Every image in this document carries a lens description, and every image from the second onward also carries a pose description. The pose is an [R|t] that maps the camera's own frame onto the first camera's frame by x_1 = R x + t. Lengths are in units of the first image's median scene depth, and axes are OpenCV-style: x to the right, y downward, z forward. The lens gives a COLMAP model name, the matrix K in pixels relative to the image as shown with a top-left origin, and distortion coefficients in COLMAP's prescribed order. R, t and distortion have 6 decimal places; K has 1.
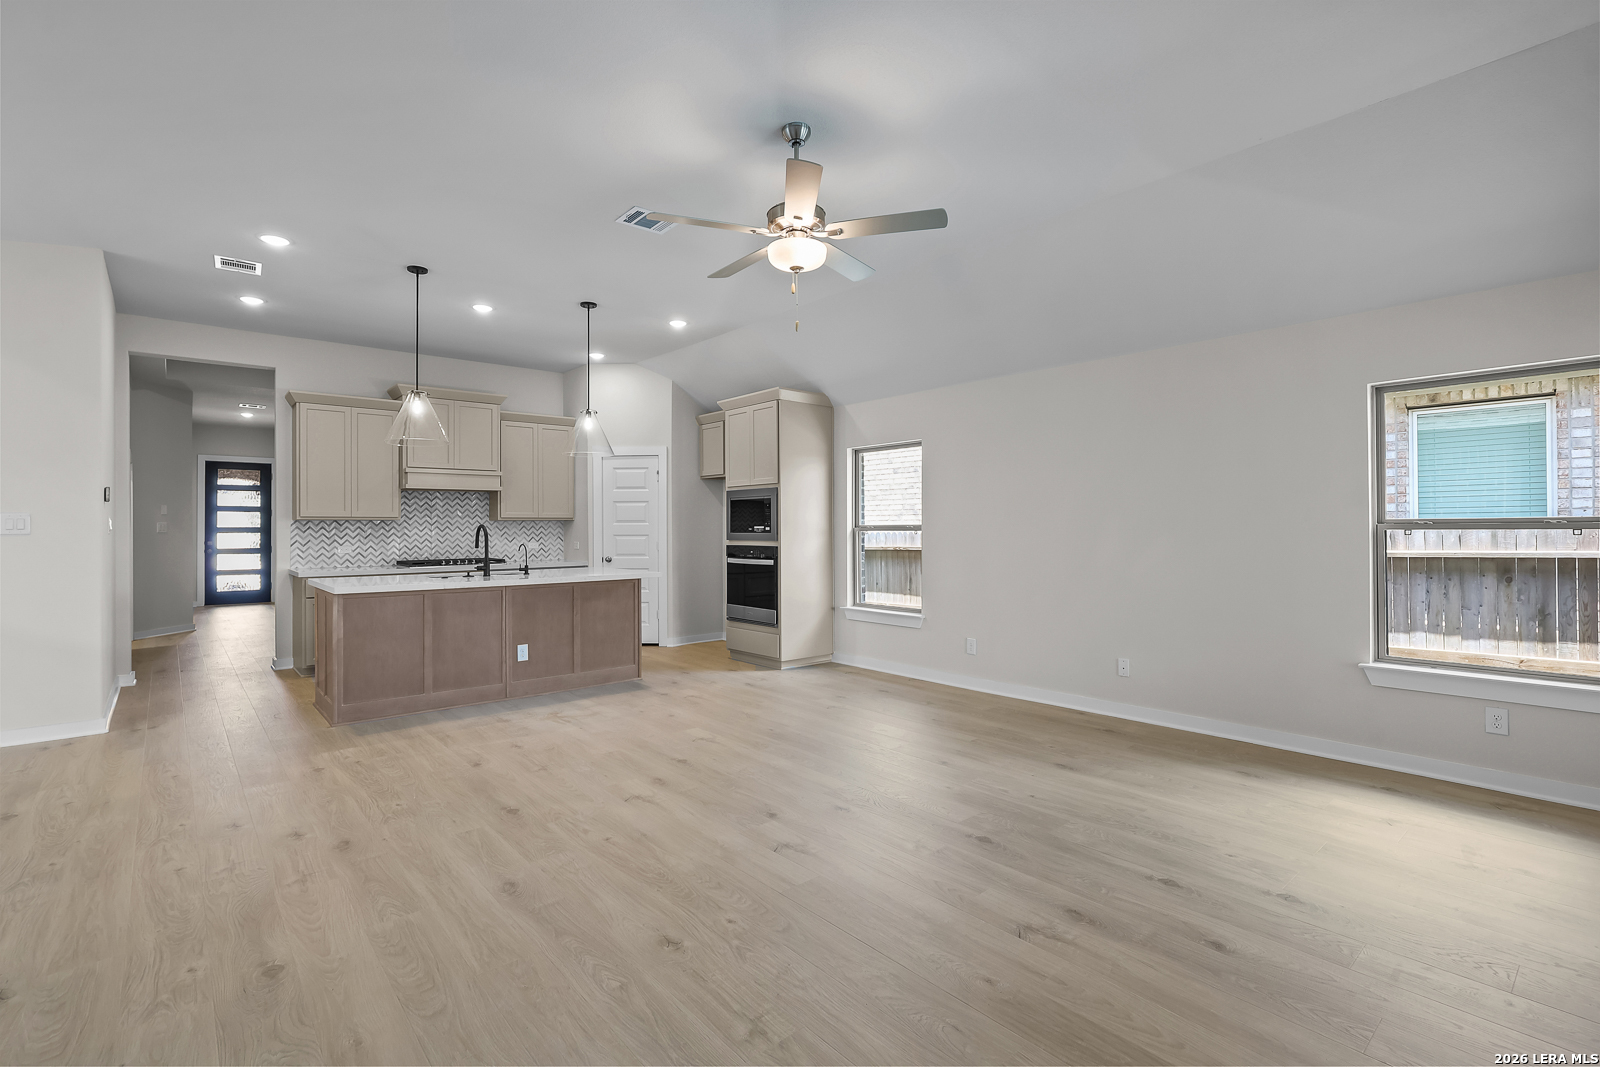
lens RADIAL K [[736.8, 0, 795.1], [0, 736.8, 522.9], [0, 0, 1]] dist [-0.004973, 0.002417]
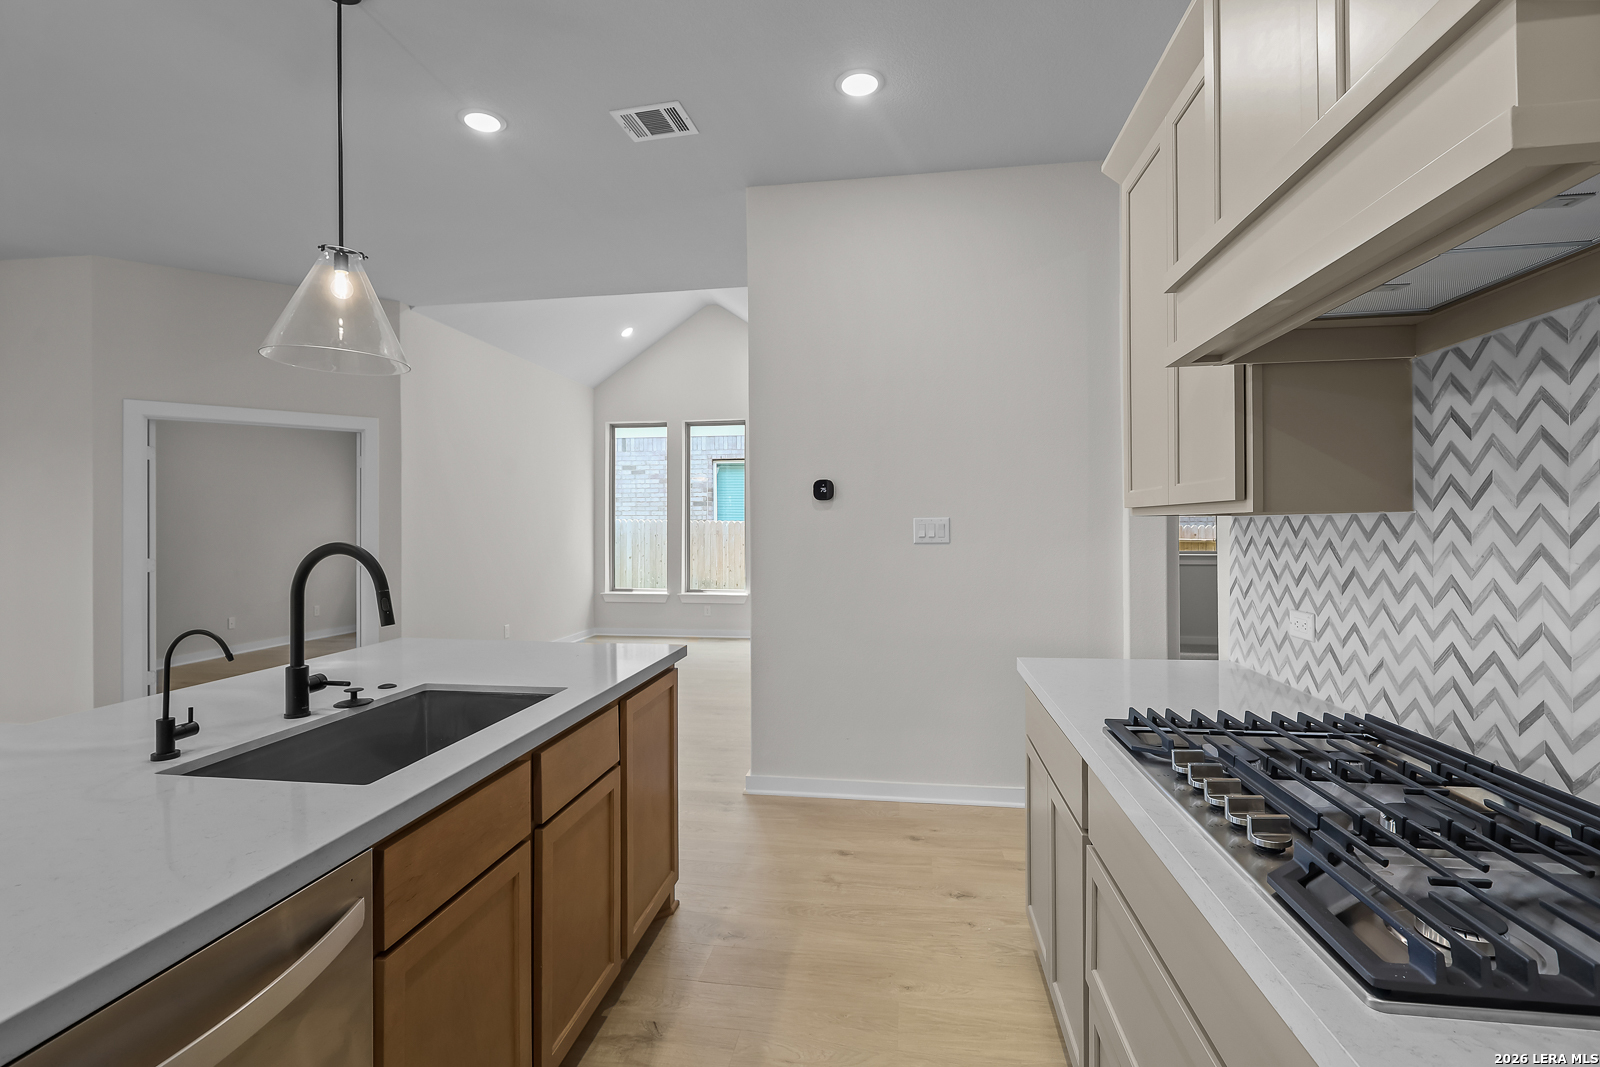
lens RADIAL K [[736.8, 0, 802.9], [0, 736.8, 524.1], [0, 0, 1]] dist [-0.004973, 0.002417]
pose [[-0.749563, 0.005146, -0.661913, -0.308418], [0.010837, 0.999931, -0.004498, -0.001236], [0.661844, -0.010545, -0.749568, 1.110077]]
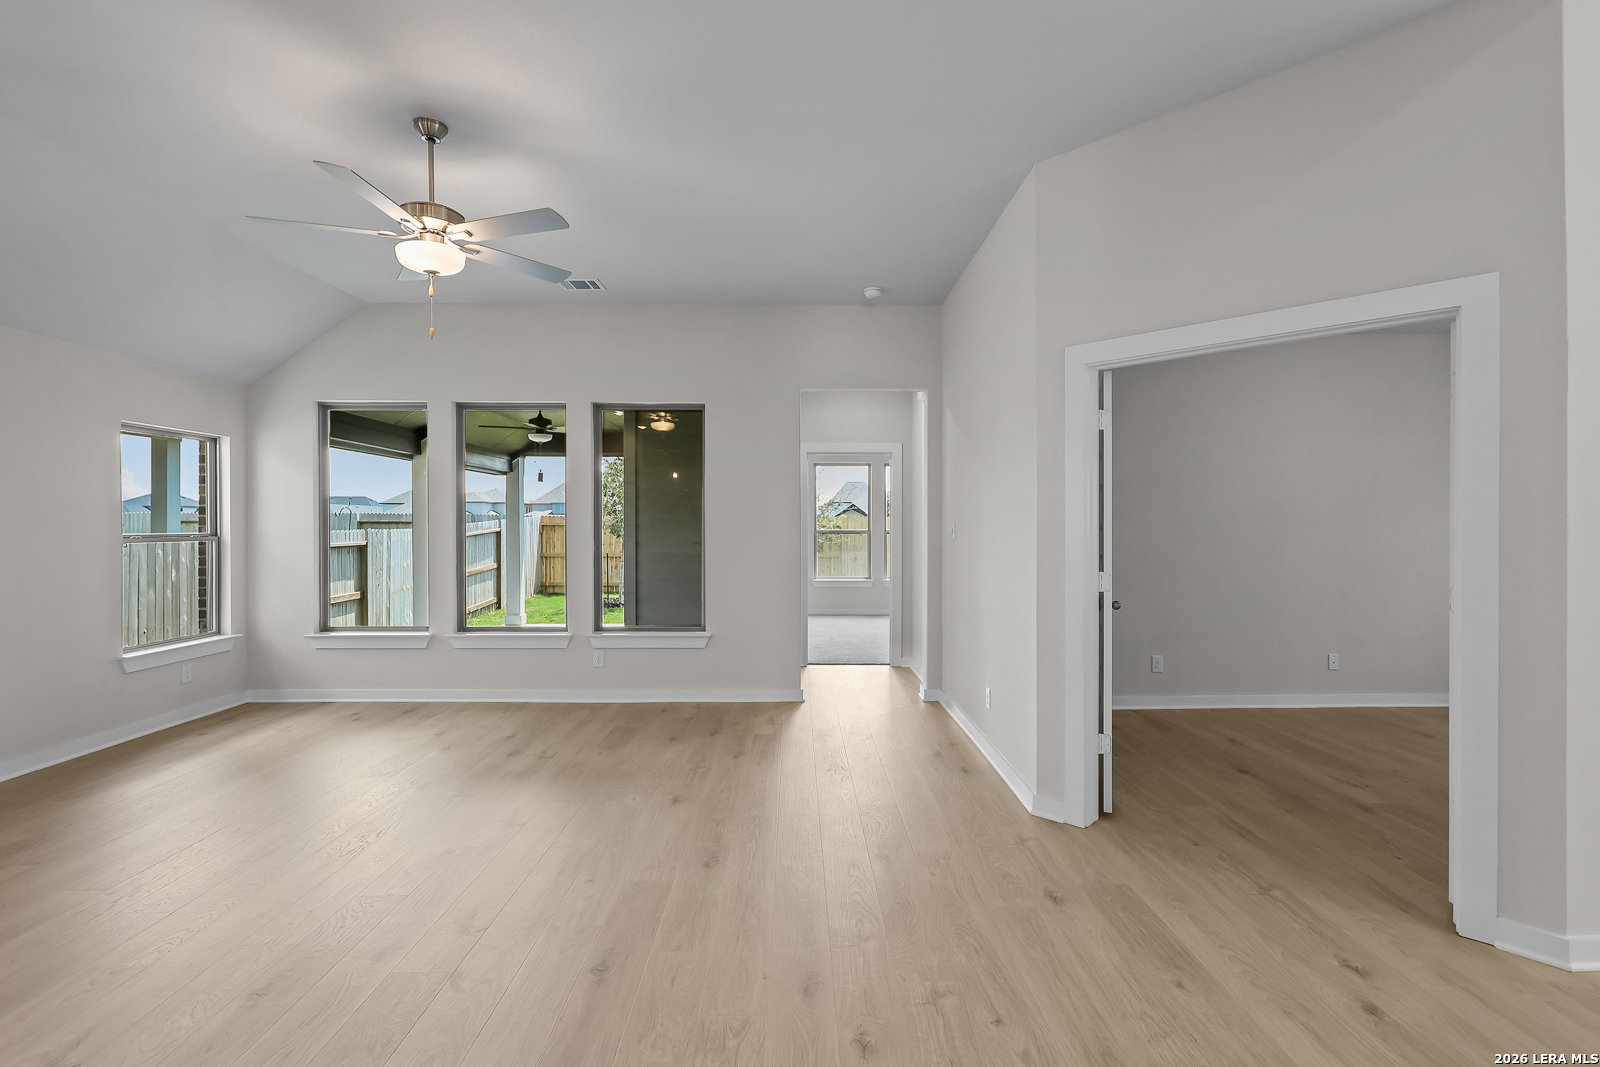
lens RADIAL K [[736.8, 0, 800.1], [0, 736.8, 528.8], [0, 0, 1]] dist [-0.004973, 0.002417]
pose [[-0.766270, 0.002792, 0.642512, -0.462877], [-0.000762, 0.999986, -0.005253, -0.004853], [-0.642518, -0.004515, -0.766257, 0.675084]]
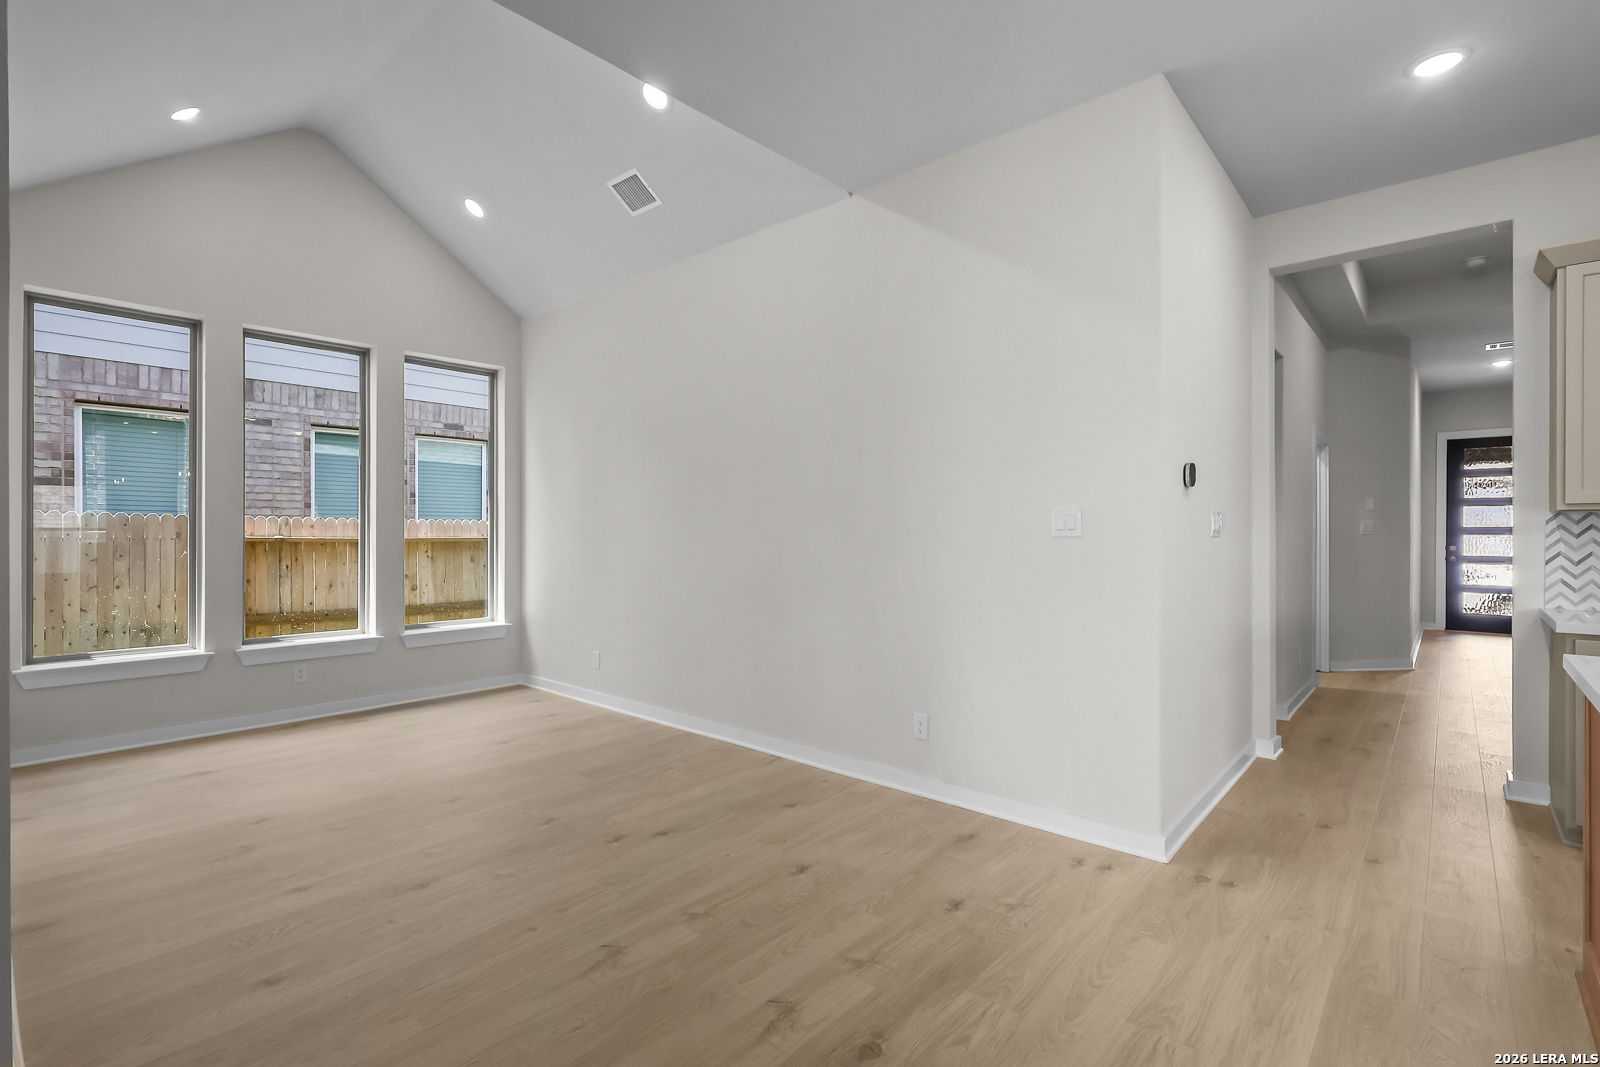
lens RADIAL K [[736.8, 0, 806.0], [0, 736.8, 536.6], [0, 0, 1]] dist [-0.004973, 0.002417]
pose [[0.141902, 0.010487, -0.989825, -0.253630], [0.007179, 0.999907, 0.011623, 0.003506], [0.989855, -0.008755, 0.141814, 0.418250]]
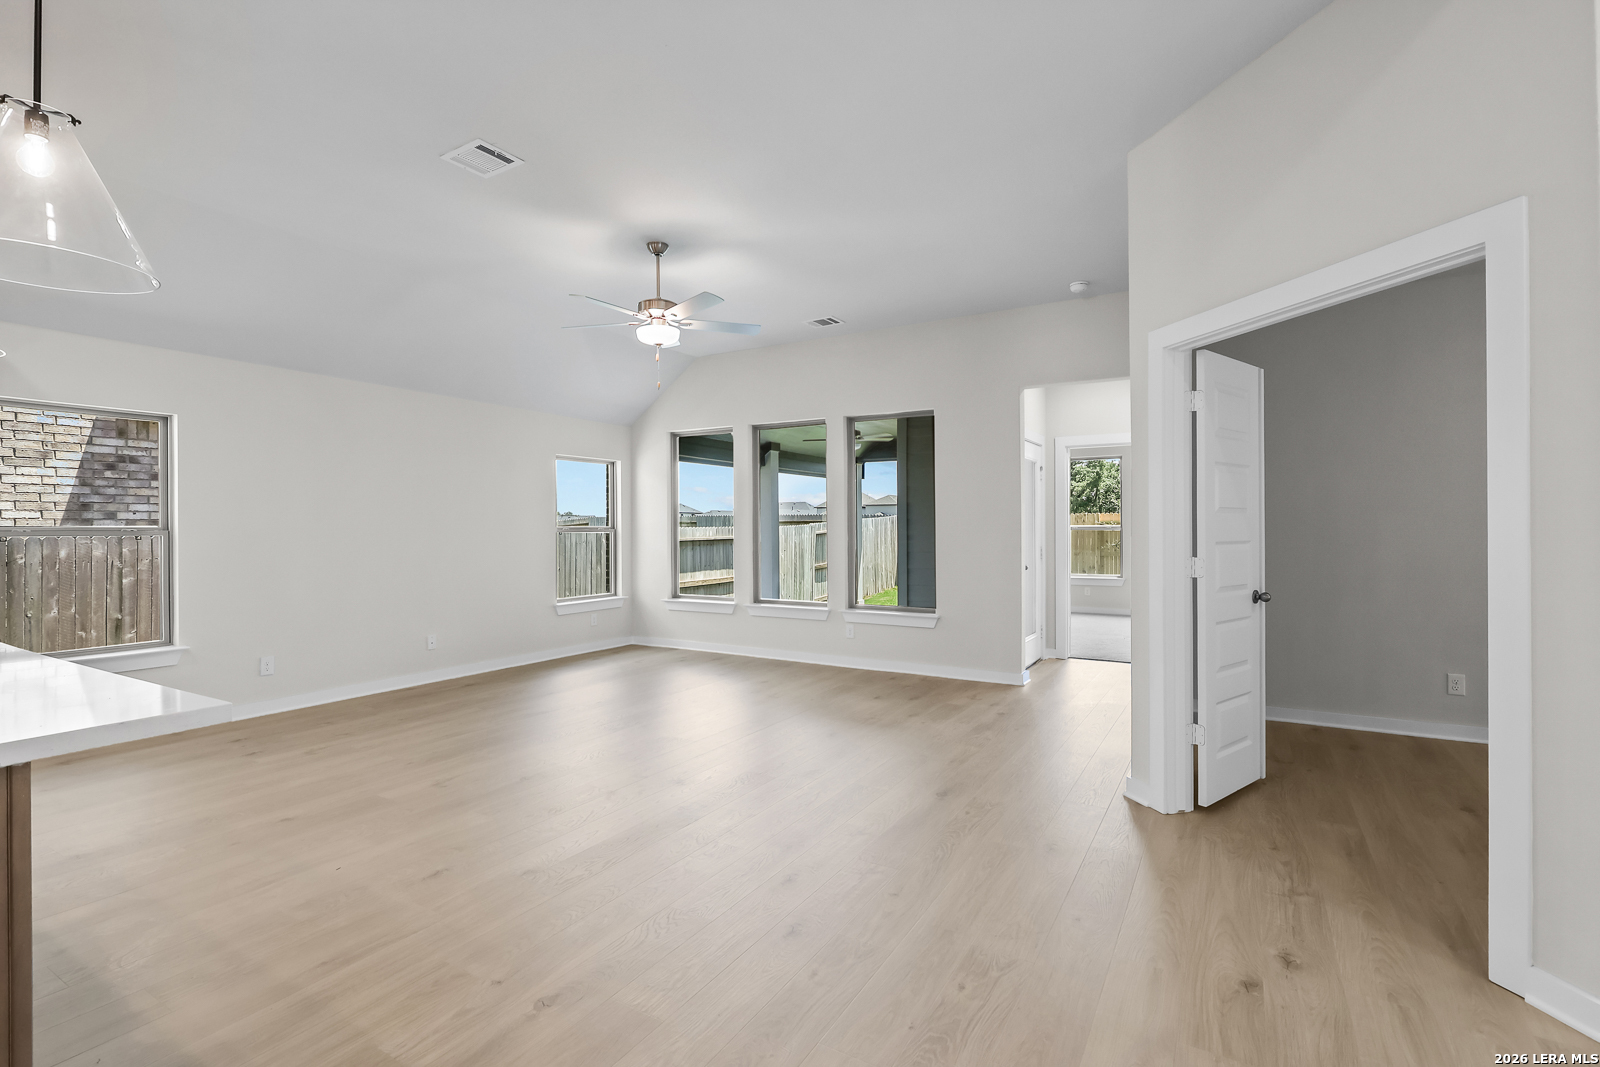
lens RADIAL K [[736.8, 0, 798.1], [0, 736.8, 531.6], [0, 0, 1]] dist [-0.004973, 0.002417]
pose [[-0.316379, 0.001335, 0.948632, -0.672682], [-0.002723, 0.999994, -0.002315, 0.006050], [-0.948629, -0.003316, -0.316374, 0.565367]]
